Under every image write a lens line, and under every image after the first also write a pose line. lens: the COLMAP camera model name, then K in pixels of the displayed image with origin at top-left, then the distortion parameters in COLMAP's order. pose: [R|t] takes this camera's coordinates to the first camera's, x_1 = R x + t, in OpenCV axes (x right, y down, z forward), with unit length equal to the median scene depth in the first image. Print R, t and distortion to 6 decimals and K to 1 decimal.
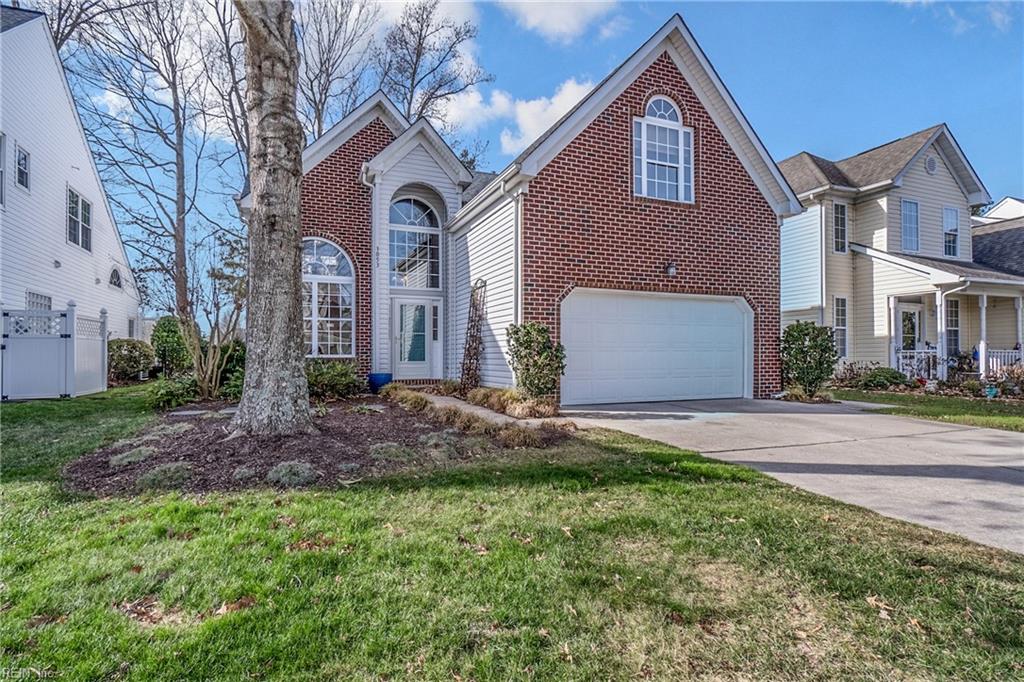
lens RADIAL K [[514.0, 0, 509.0], [0, 514.0, 352.5], [0, 0, 1]] dist [0.000556, -0.000787]
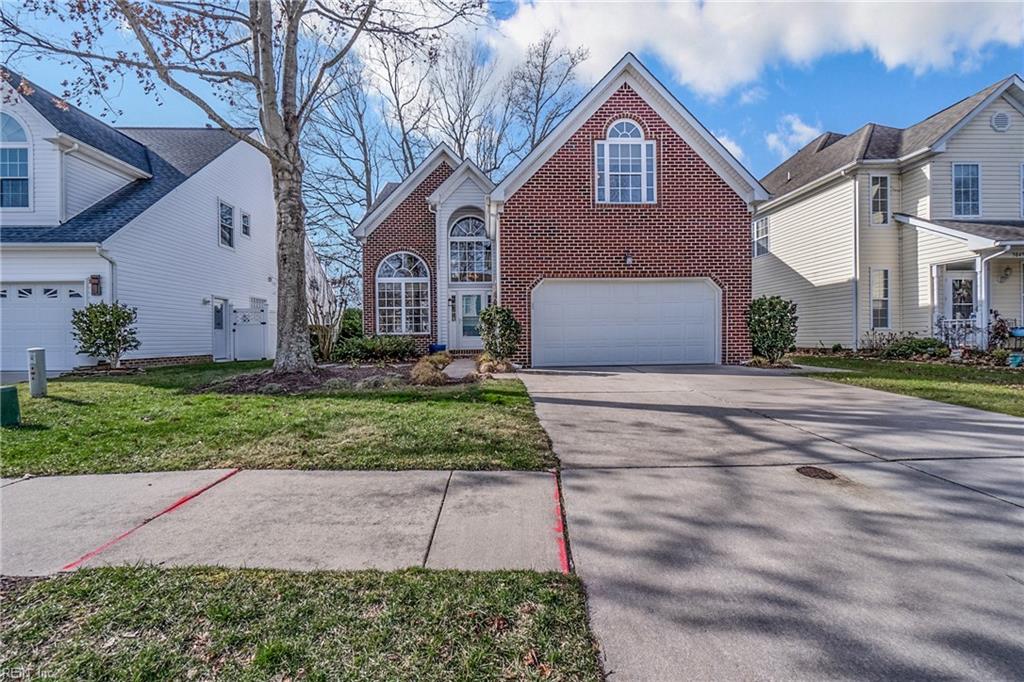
lens RADIAL K [[450.7, 0, 508.2], [0, 450.7, 337.9], [0, 0, 1]] dist [-0.001928, 0.000109]
pose [[0.942971, -0.010681, -0.332705, 0.356595], [0.014953, 0.999835, 0.010284, 0.012191], [0.332540, -0.014672, 0.942975, -0.114777]]
